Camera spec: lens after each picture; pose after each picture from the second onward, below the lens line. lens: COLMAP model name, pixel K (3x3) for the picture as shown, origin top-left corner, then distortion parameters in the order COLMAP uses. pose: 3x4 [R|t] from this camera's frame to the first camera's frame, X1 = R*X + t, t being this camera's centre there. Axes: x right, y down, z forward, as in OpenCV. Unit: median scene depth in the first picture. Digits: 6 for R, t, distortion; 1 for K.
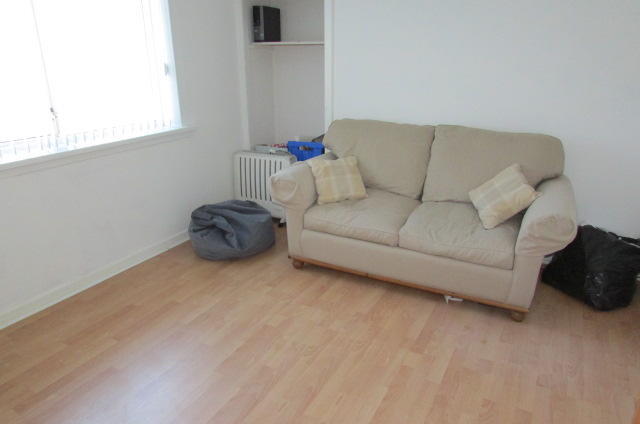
lens RADIAL K [[466.6, 0, 320.0], [0, 466.6, 212.0], [0, 0, 1]] dist [-0.007815, -0.005462]
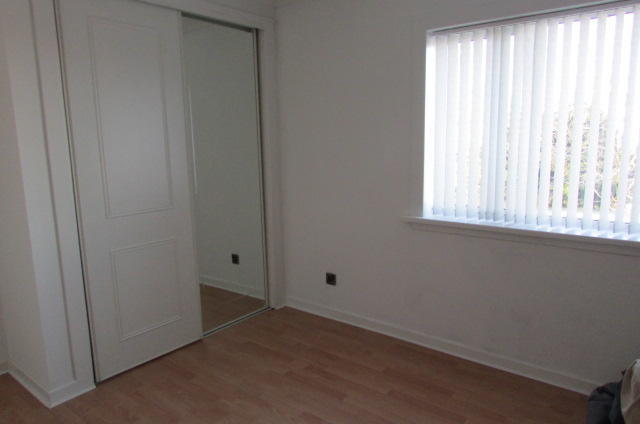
lens RADIAL K [[466.6, 0, 320.0], [0, 466.6, 212.0], [0, 0, 1]] dist [-0.007815, -0.005462]
pose [[-0.209505, 0.171854, -0.962587, 0.488930], [-0.296434, 0.926943, 0.230009, -0.273643], [0.931791, 0.333531, -0.143256, 0.762780]]
